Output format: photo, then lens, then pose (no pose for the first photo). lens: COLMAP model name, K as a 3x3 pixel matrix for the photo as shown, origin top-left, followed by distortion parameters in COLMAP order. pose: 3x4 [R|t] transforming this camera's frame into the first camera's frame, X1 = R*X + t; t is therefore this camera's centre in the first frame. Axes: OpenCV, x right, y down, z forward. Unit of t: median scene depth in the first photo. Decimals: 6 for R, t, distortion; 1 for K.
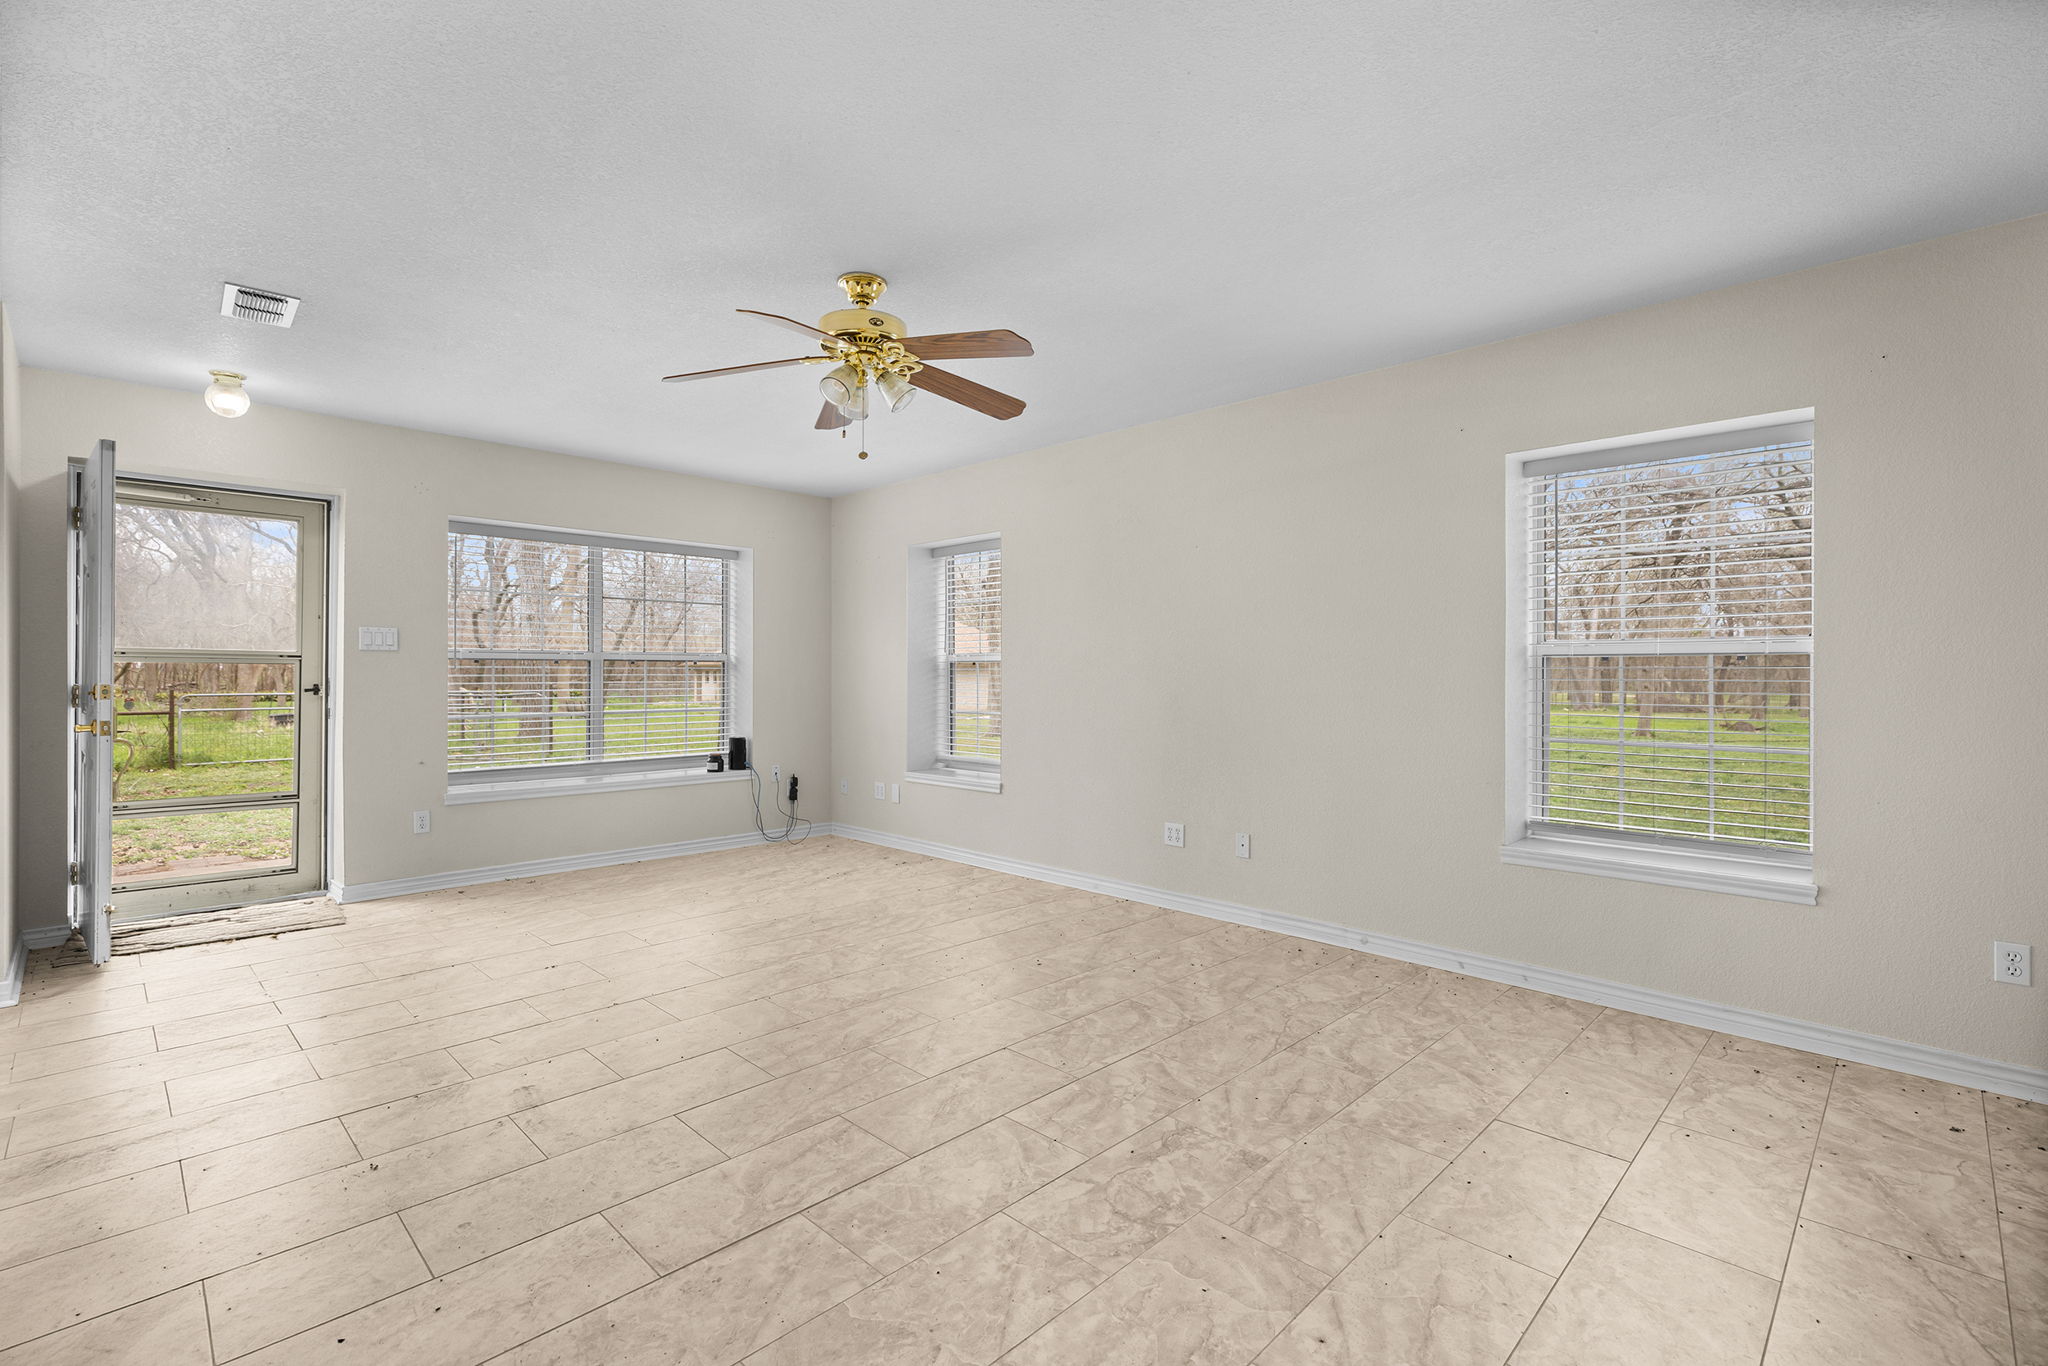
lens RADIAL K [[945.3, 0, 1005.3], [0, 945.3, 680.9], [0, 0, 1]] dist [-0.002255, 0.008405]
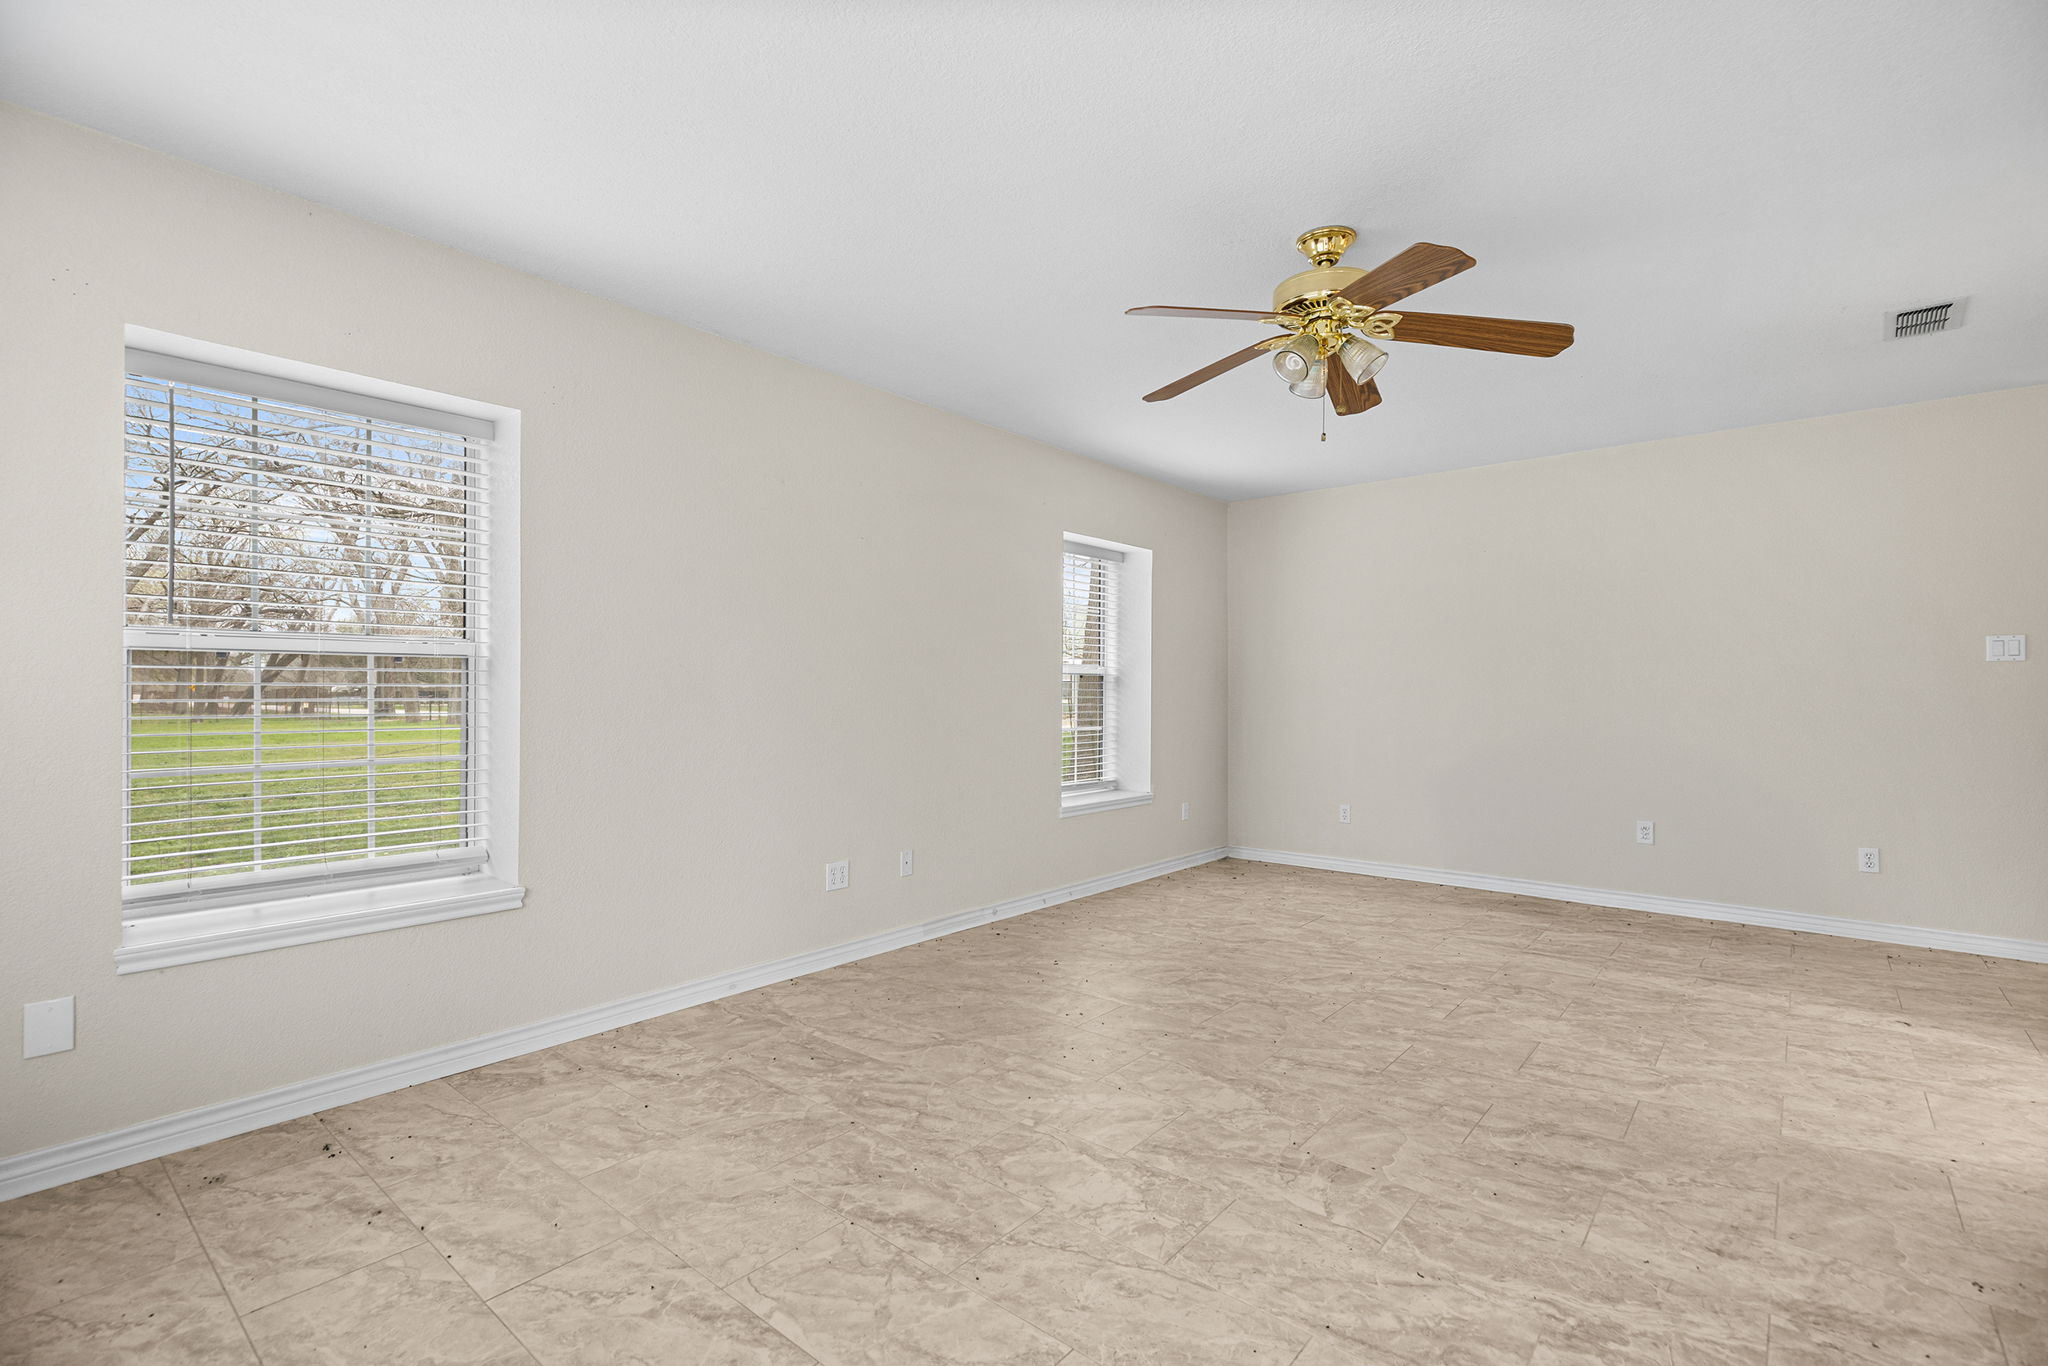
lens RADIAL K [[945.3, 0, 1005.3], [0, 945.3, 680.9], [0, 0, 1]] dist [-0.002255, 0.008405]
pose [[-0.106932, 0.004389, 0.994257, -1.197086], [-0.005489, 0.999972, -0.005005, -0.014803], [-0.994251, -0.005993, -0.106905, 1.649248]]
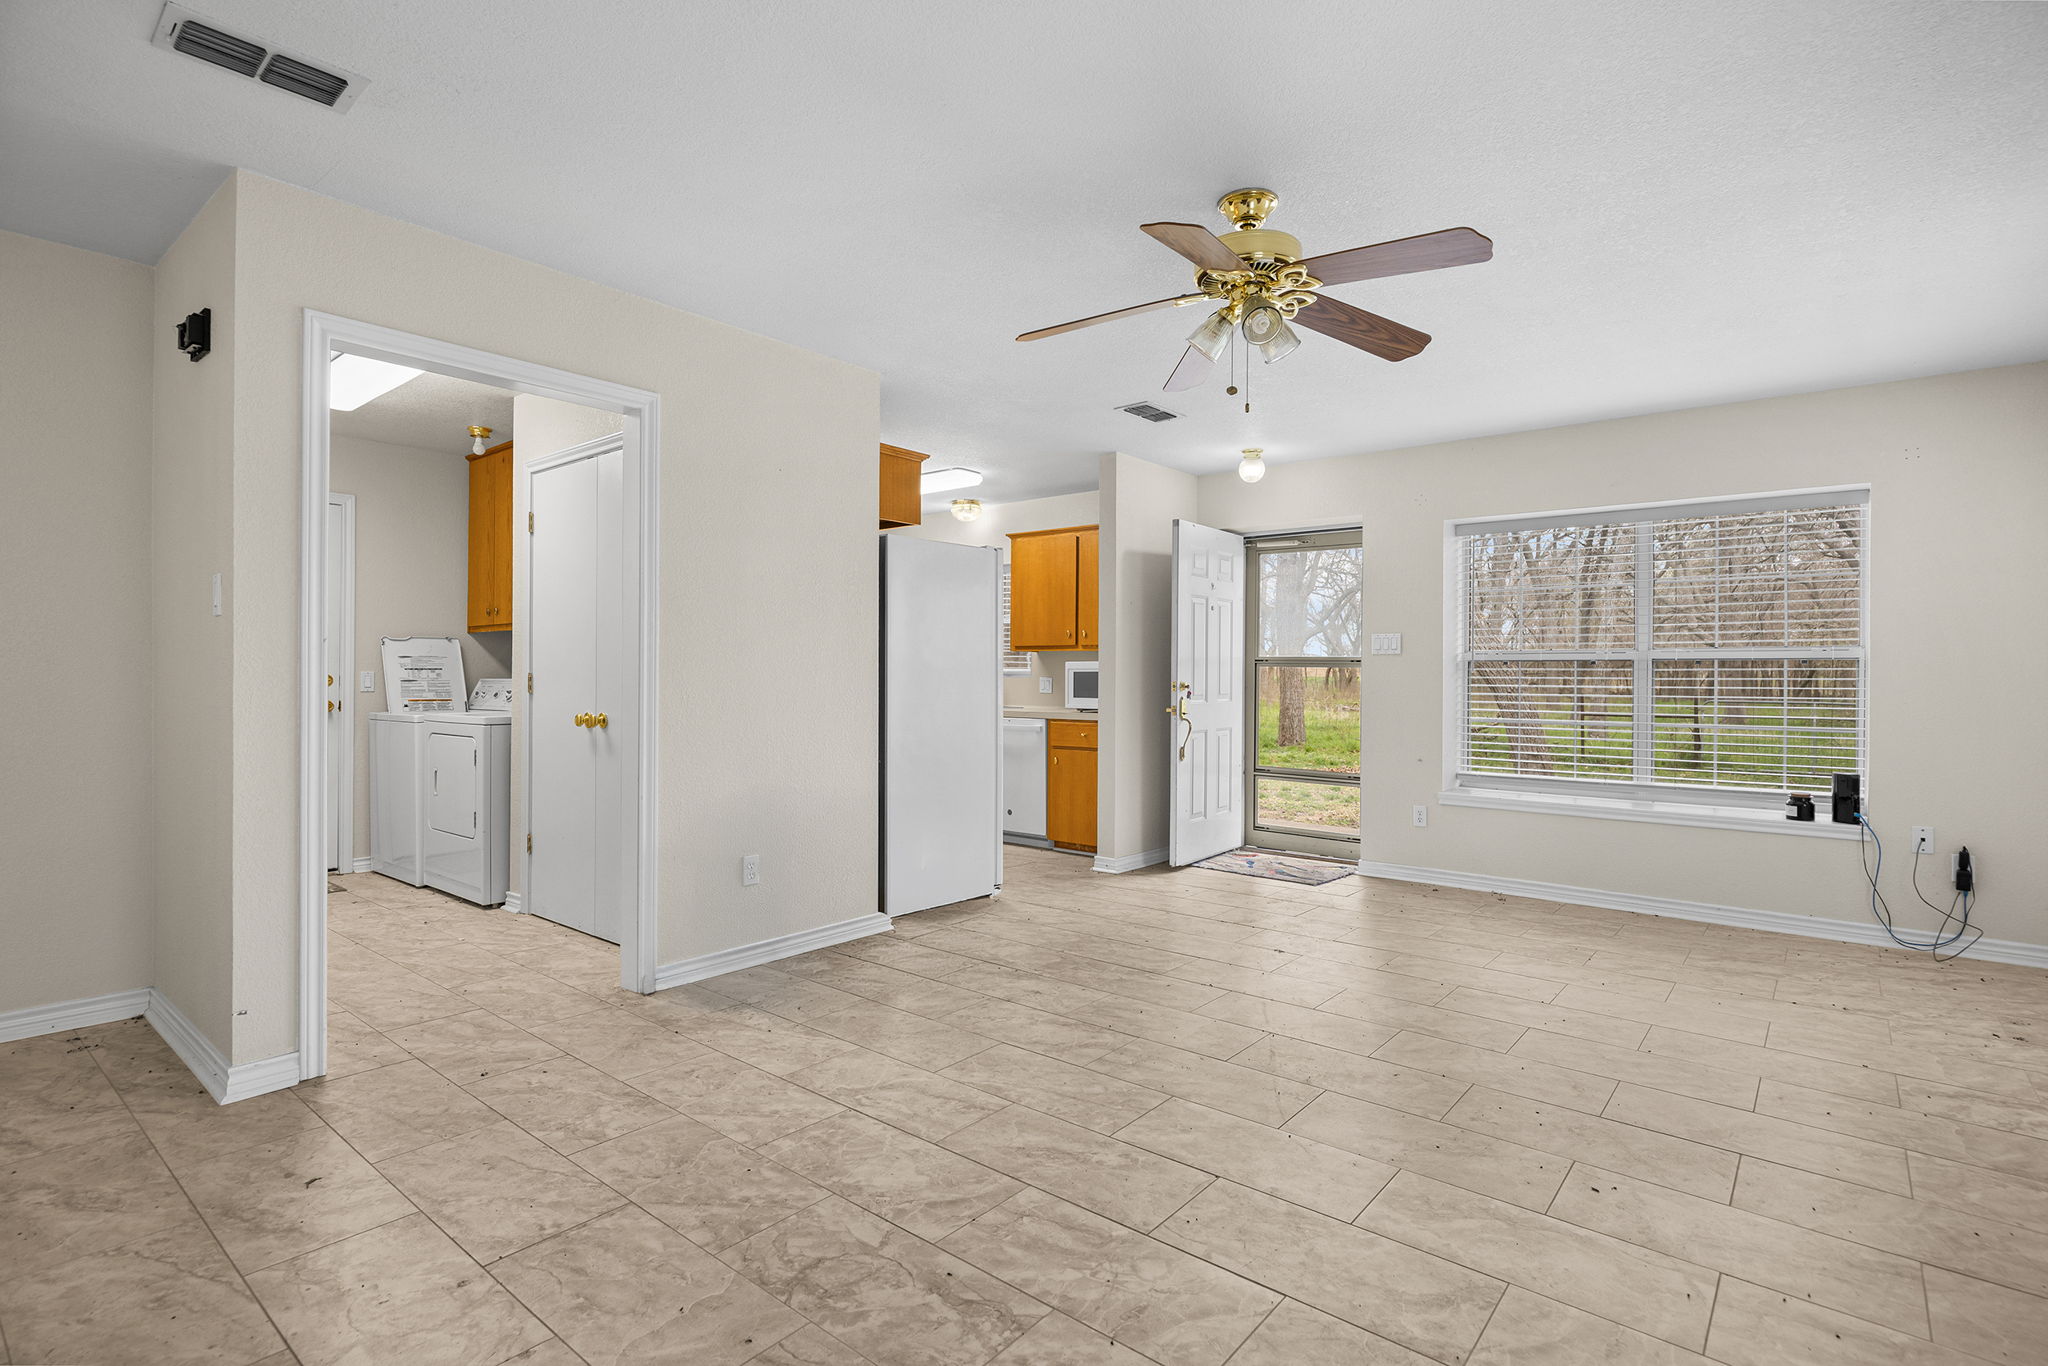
lens RADIAL K [[945.3, 0, 1005.3], [0, 945.3, 680.9], [0, 0, 1]] dist [-0.002255, 0.008405]
pose [[0.096987, 0.005146, -0.995272, 0.805623], [-0.009409, 0.999947, 0.004253, -0.010570], [0.995241, 0.008952, 0.097030, 0.826475]]
